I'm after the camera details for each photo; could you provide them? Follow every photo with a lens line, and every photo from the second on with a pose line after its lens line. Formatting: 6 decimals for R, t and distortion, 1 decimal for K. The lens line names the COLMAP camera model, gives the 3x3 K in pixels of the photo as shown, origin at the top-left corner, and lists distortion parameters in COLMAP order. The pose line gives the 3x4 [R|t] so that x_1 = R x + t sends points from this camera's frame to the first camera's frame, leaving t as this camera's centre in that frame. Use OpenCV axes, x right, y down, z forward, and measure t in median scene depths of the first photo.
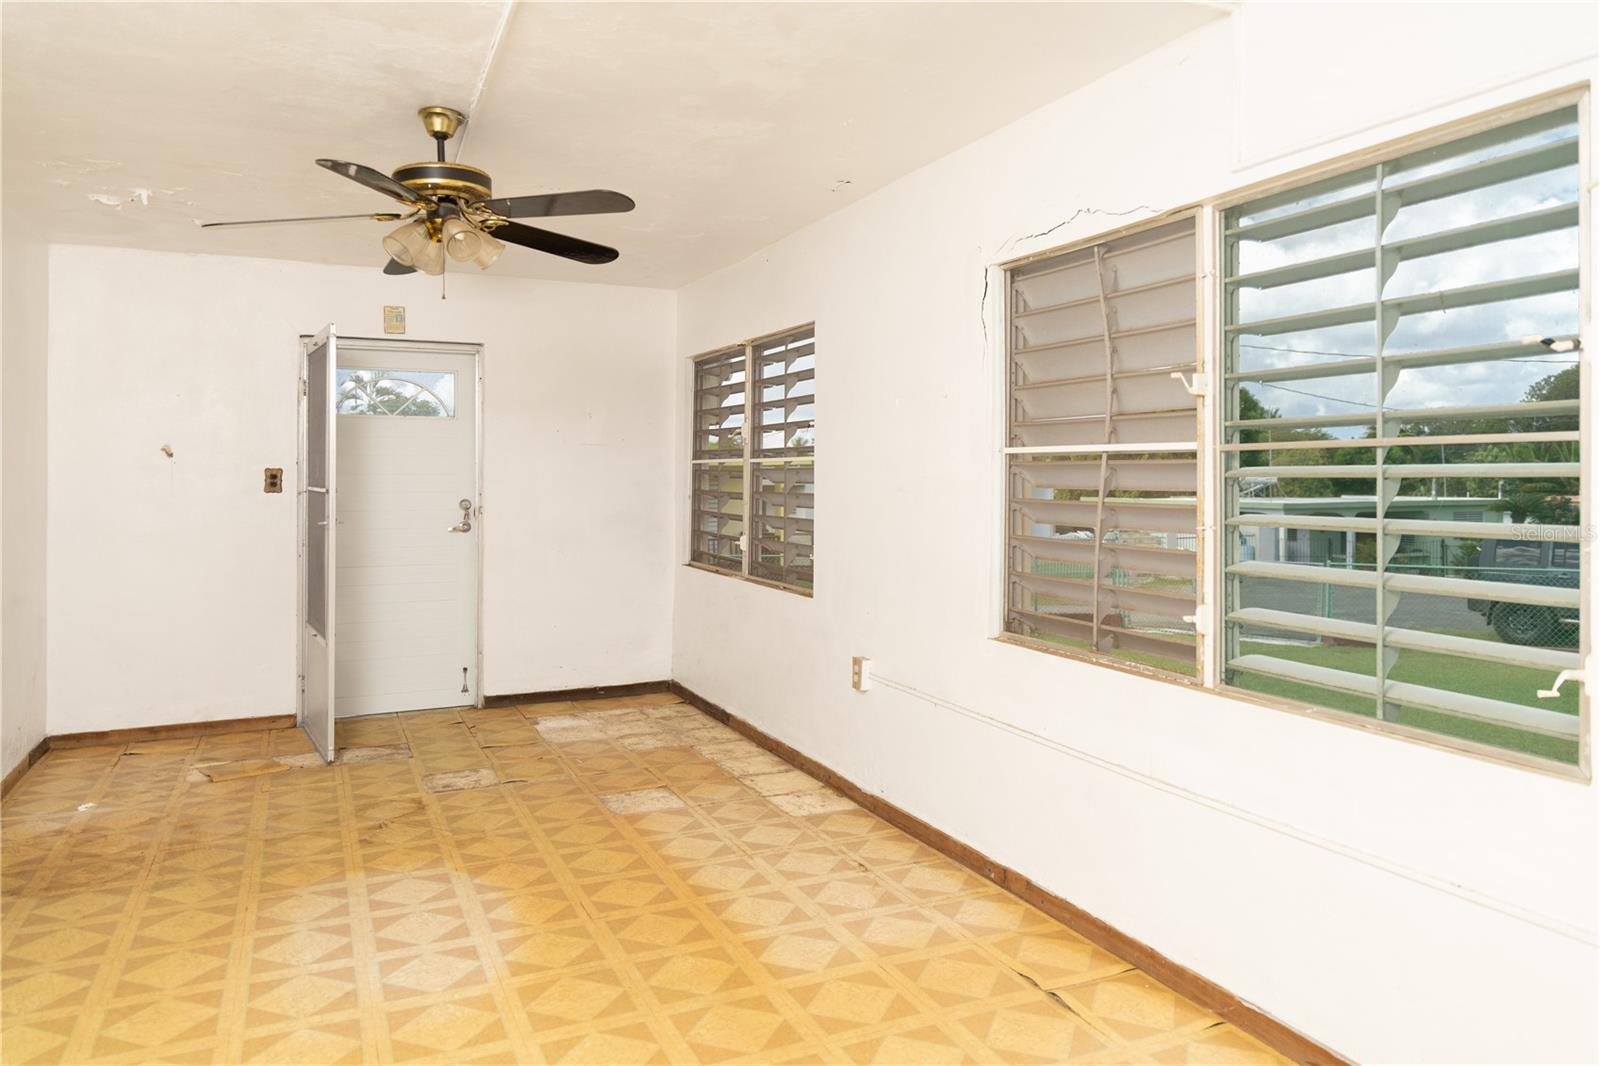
lens RADIAL K [[1107.6, 0, 842.3], [0, 1107.6, 456.8], [0, 0, 1]] dist [-0.020485, 0.009488]
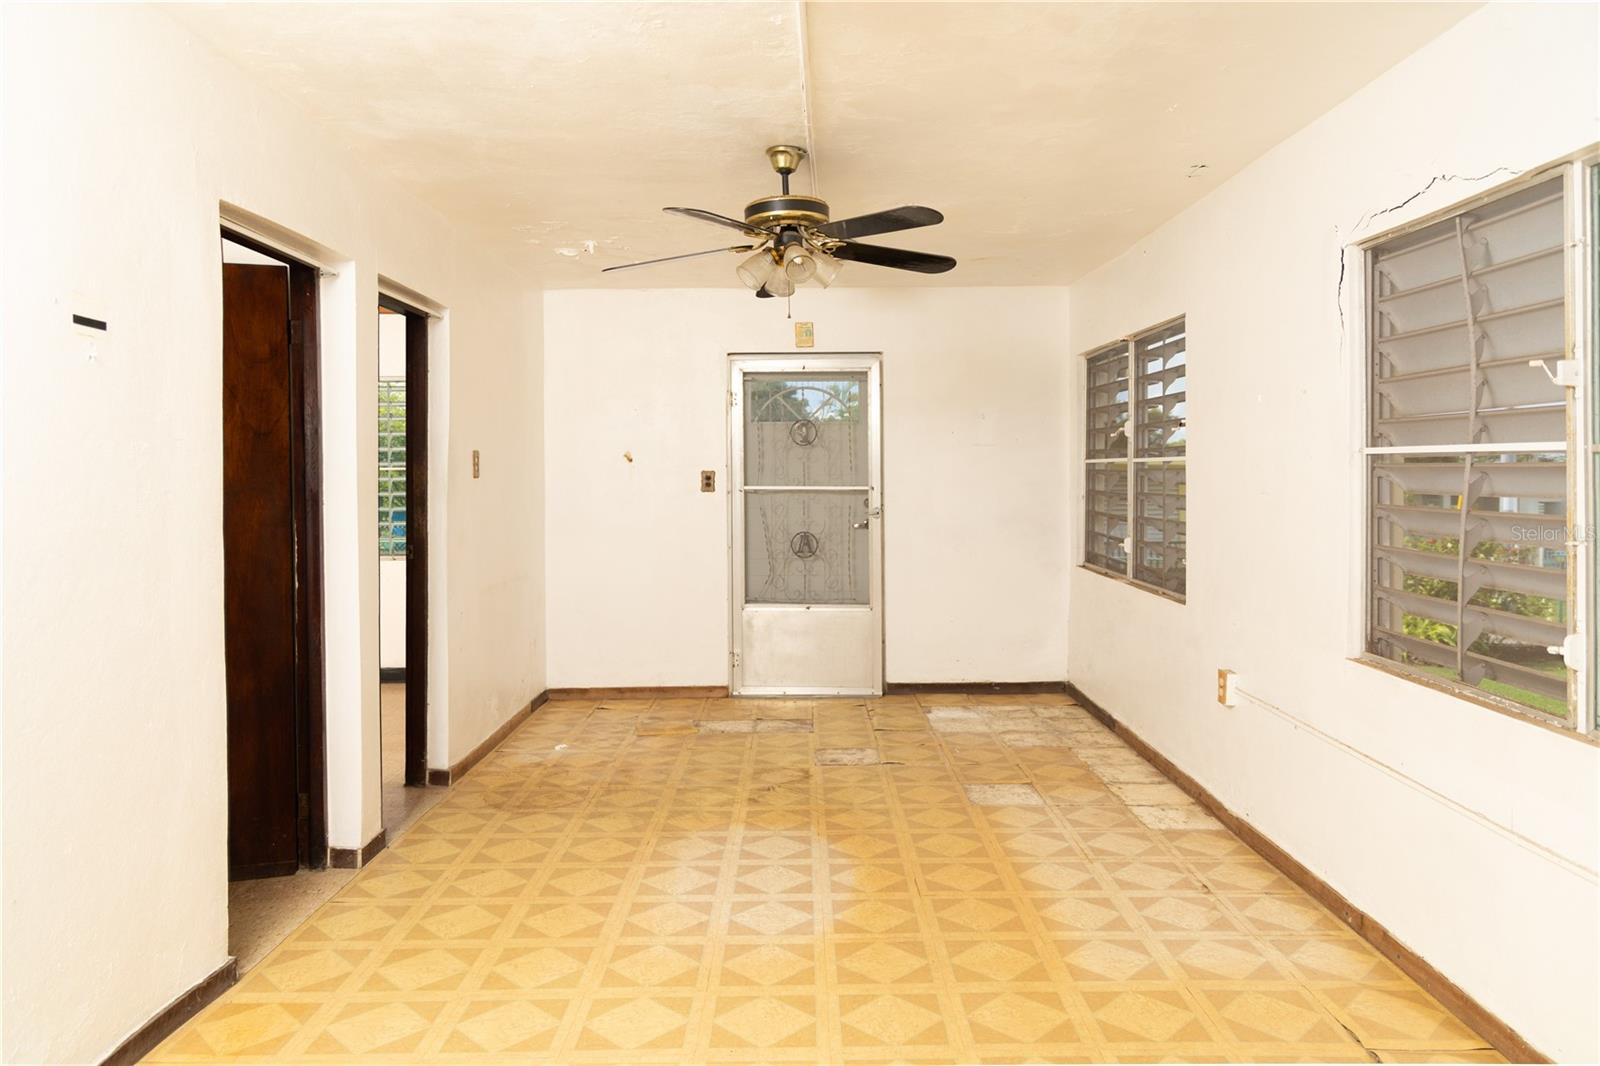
lens RADIAL K [[1131.9, 0, 821.9], [0, 1131.9, 475.2], [0, 0, 1]] dist [0.004502, 0.007272]
pose [[0.908661, 0.002462, -0.417528, 0.134039], [0.005699, 0.999816, 0.018299, -0.005577], [0.417496, -0.019007, 0.908480, -0.021695]]
